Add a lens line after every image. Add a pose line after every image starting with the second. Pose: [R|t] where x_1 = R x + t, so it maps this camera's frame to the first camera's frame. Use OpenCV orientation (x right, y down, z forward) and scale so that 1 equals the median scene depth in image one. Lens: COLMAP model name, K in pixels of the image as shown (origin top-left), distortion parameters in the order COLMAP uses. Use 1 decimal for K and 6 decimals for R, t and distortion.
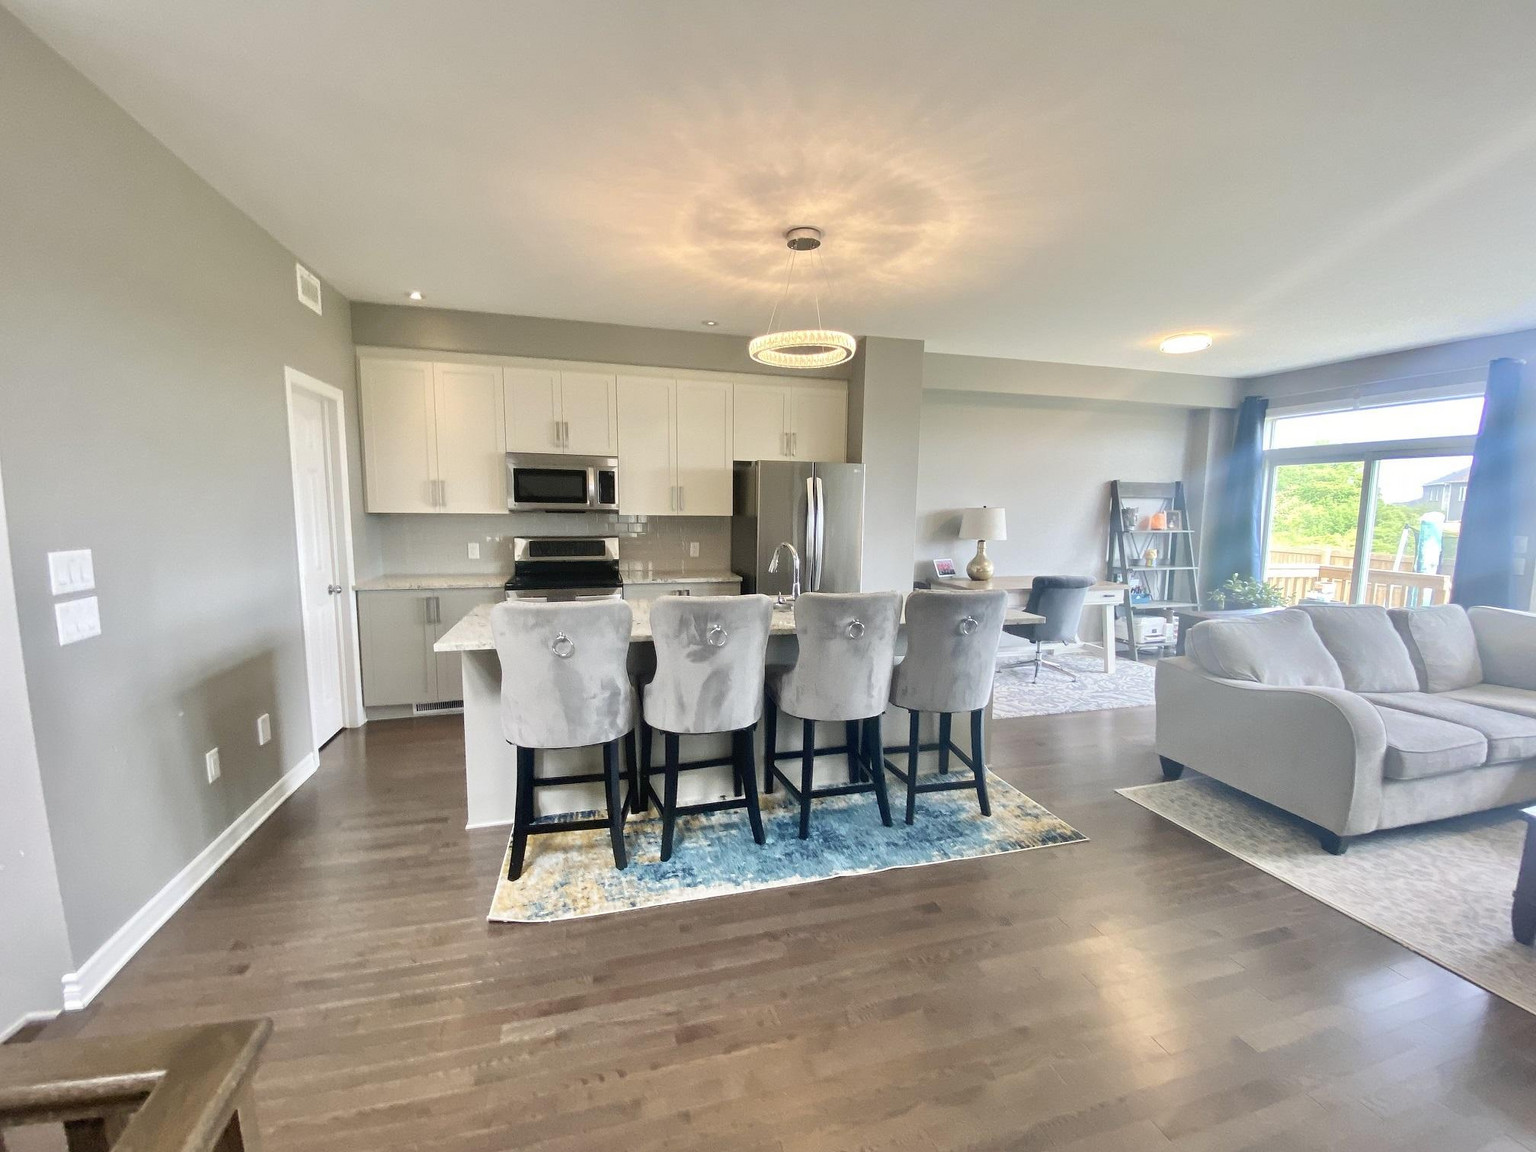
lens RADIAL K [[626.2, 0, 765.6], [0, 626.2, 575.5], [0, 0, 1]] dist [0.041340, -0.031734]
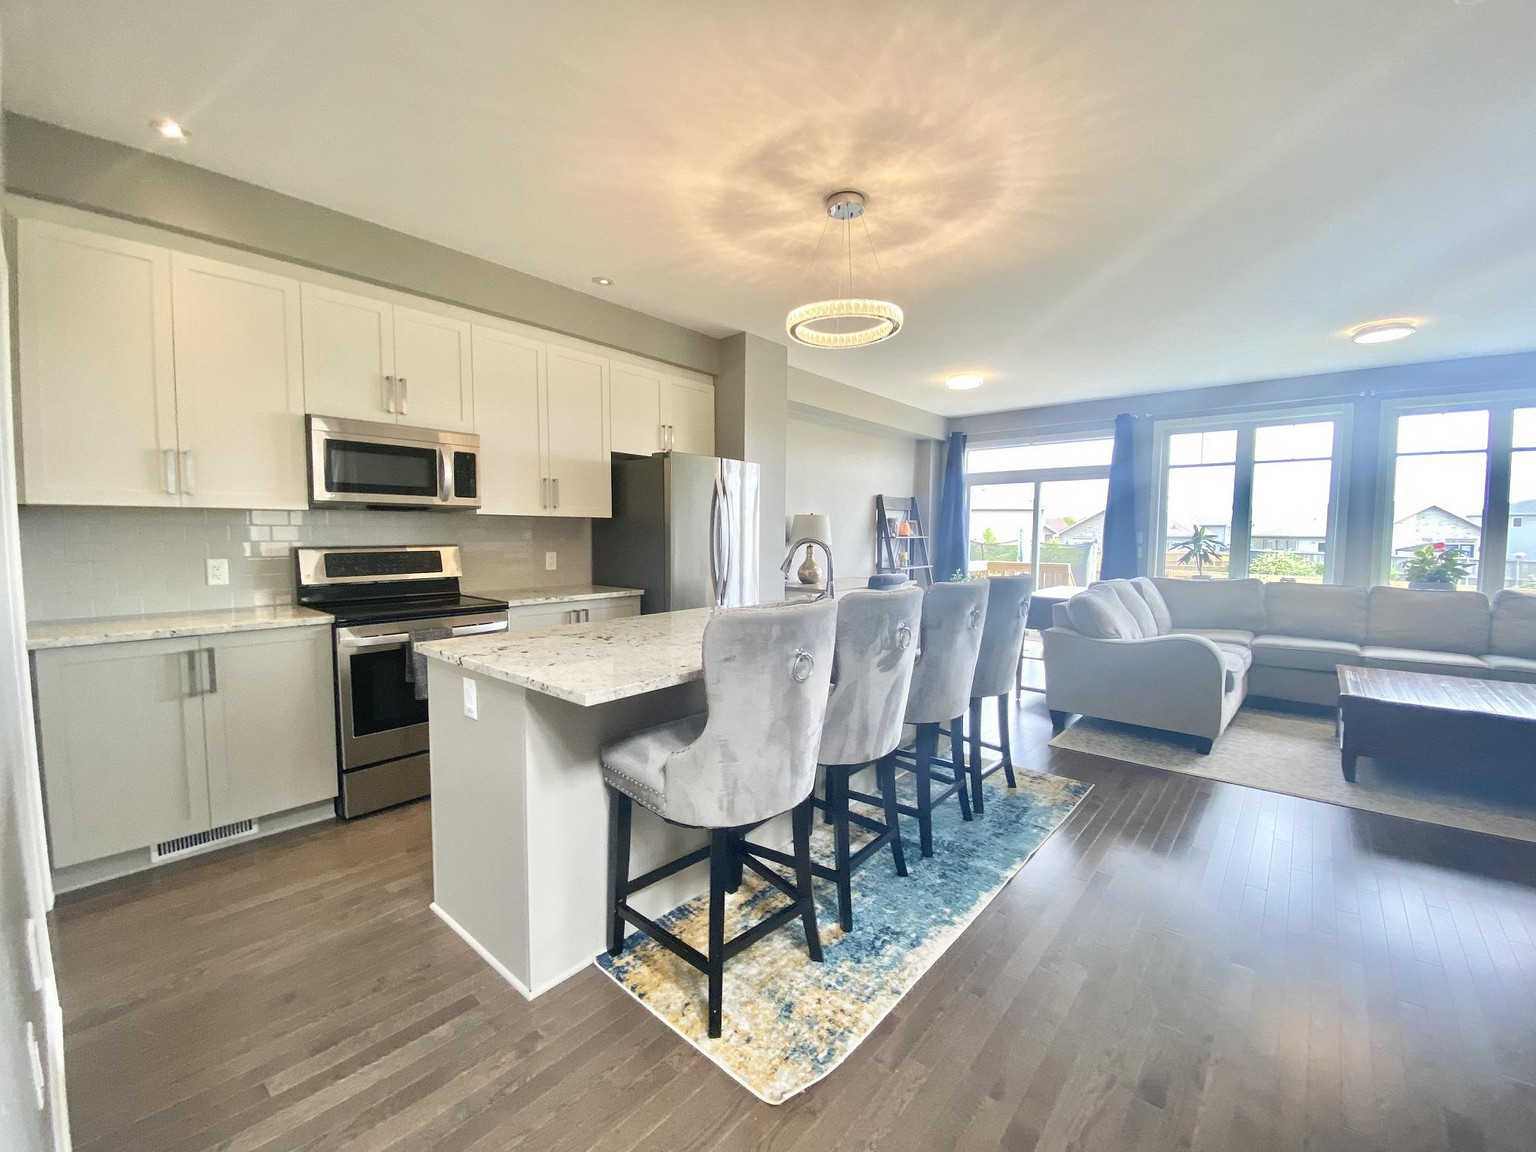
lens RADIAL K [[626.2, 0, 765.6], [0, 626.2, 575.5], [0, 0, 1]] dist [0.041340, -0.031734]
pose [[0.832744, -0.044304, 0.551883, -0.364166], [0.064220, 0.997794, -0.016802, 0.008584], [-0.549921, 0.049433, 0.833752, 0.205822]]
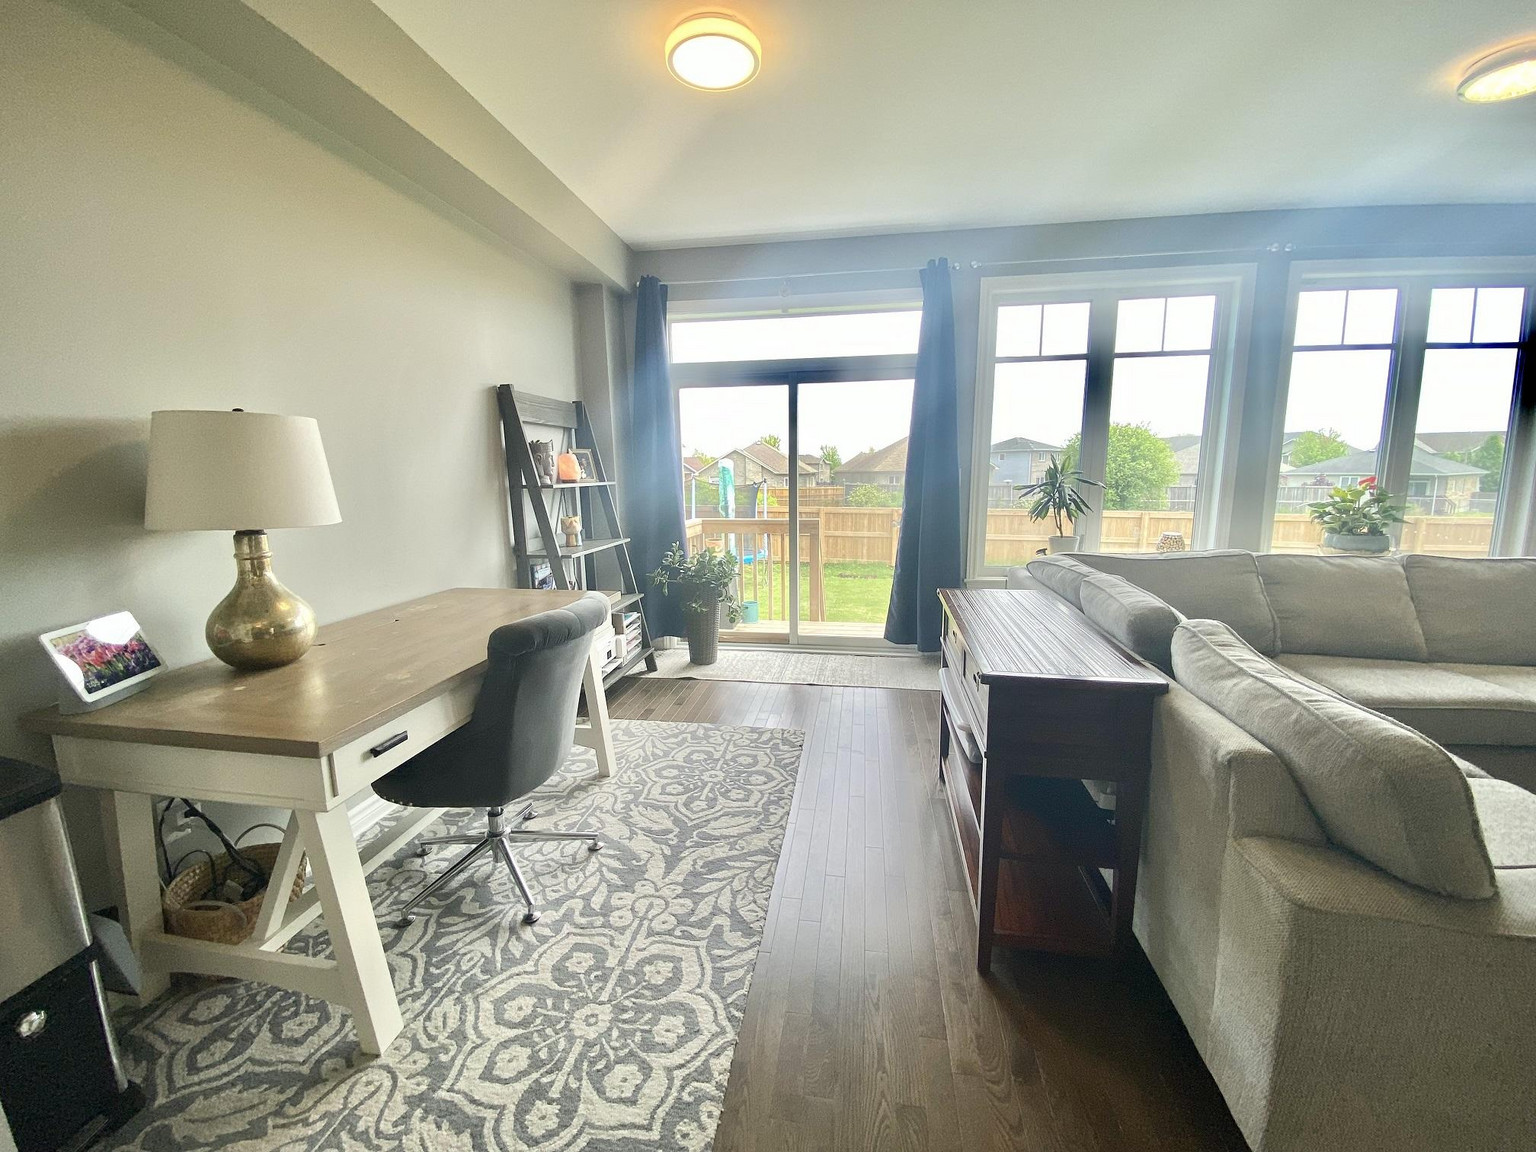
lens RADIAL K [[633.0, 0, 763.1], [0, 633.0, 572.6], [0, 0, 1]] dist [0.038624, -0.033472]
pose [[0.423949, -0.159557, 0.891520, 0.216283], [0.116309, 0.985800, 0.121122, -0.054579], [-0.898187, 0.052343, 0.436487, 0.802705]]
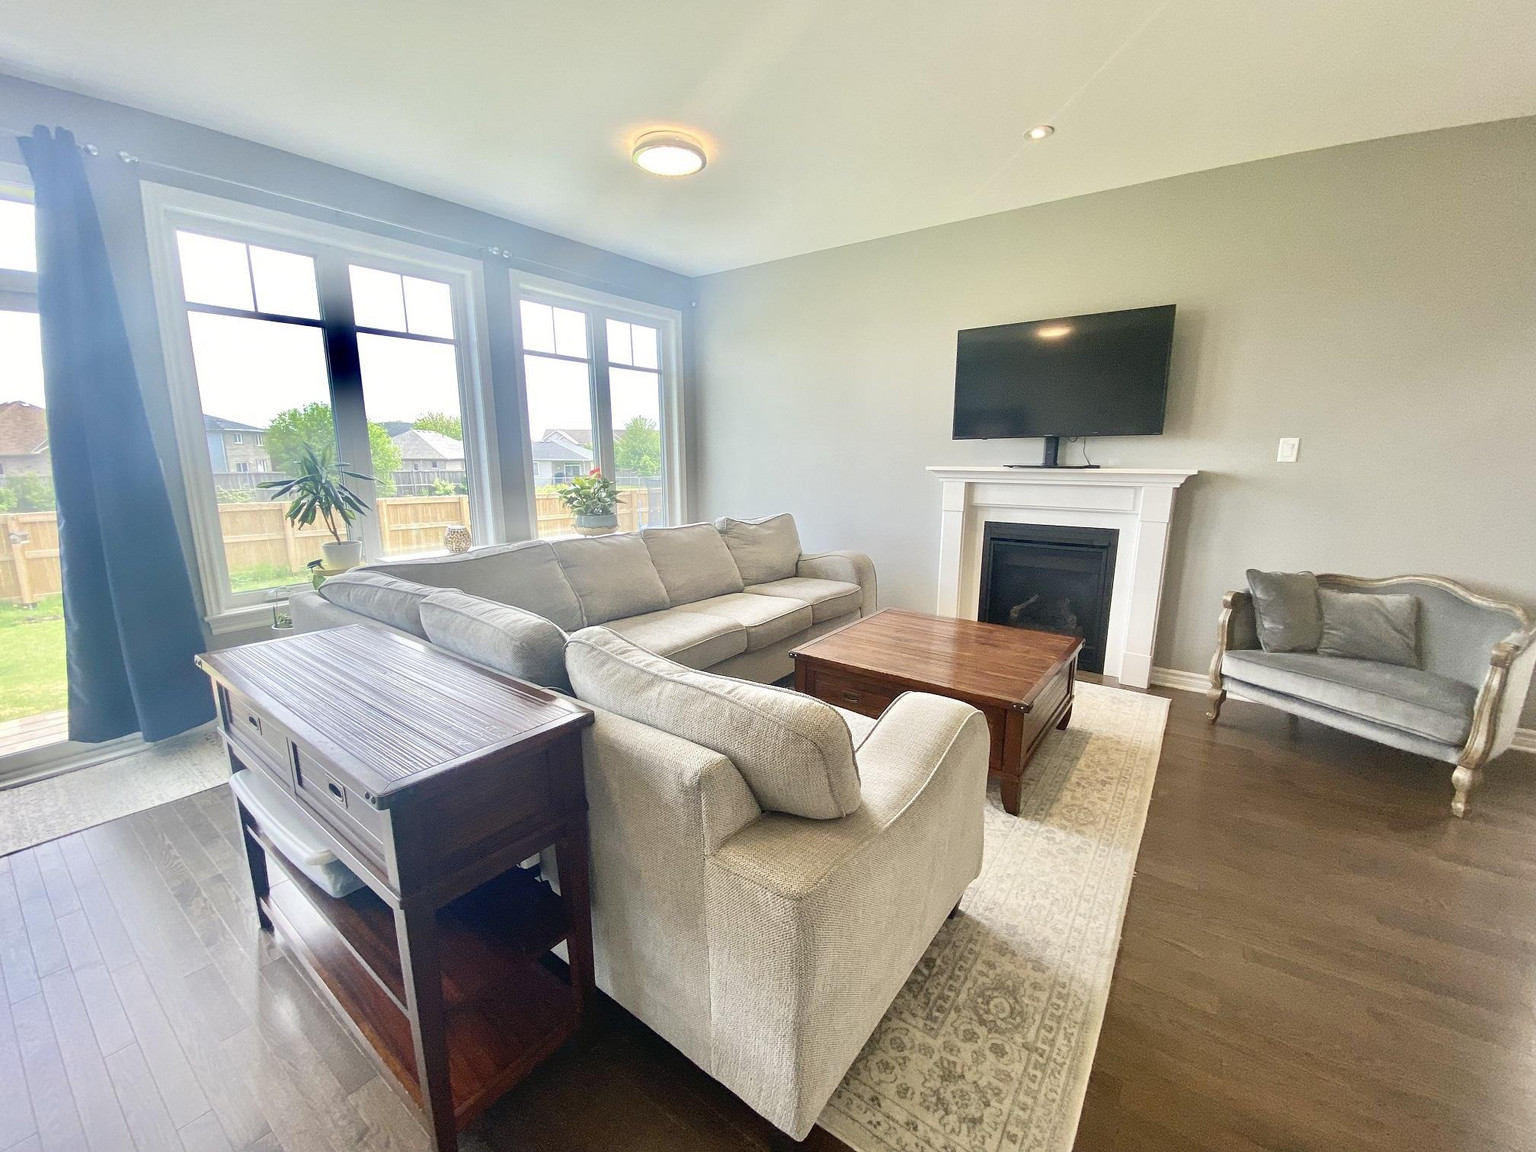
lens RADIAL K [[626.2, 0, 765.6], [0, 626.2, 575.5], [0, 0, 1]] dist [0.041340, -0.031734]
pose [[-0.608953, -0.164737, 0.775911, 0.316631], [0.079640, 0.960555, 0.266443, -0.065339], [-0.789198, 0.224045, -0.571813, 0.848669]]
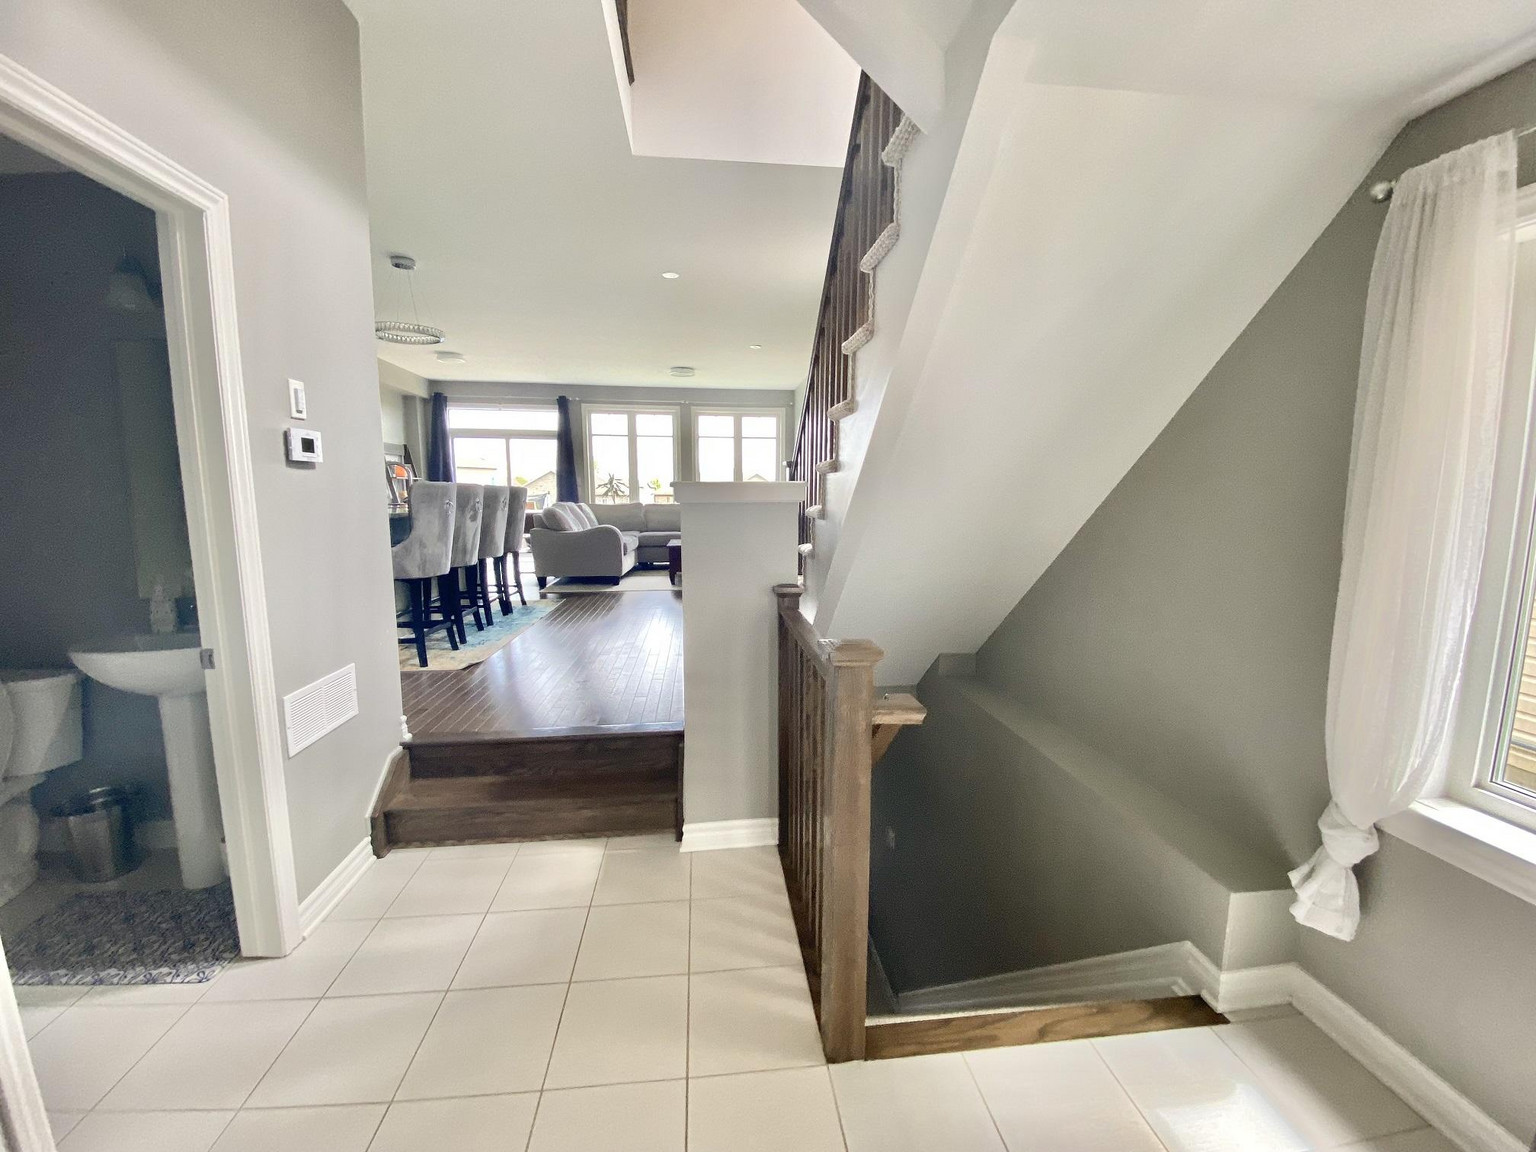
lens RADIAL K [[626.2, 0, 765.6], [0, 626.2, 575.5], [0, 0, 1]] dist [0.041340, -0.031734]
pose [[0.169108, -0.136215, 0.976139, -0.916231], [0.107497, 0.987044, 0.119114, 0.088476], [-0.979718, 0.084789, 0.181560, -0.064887]]
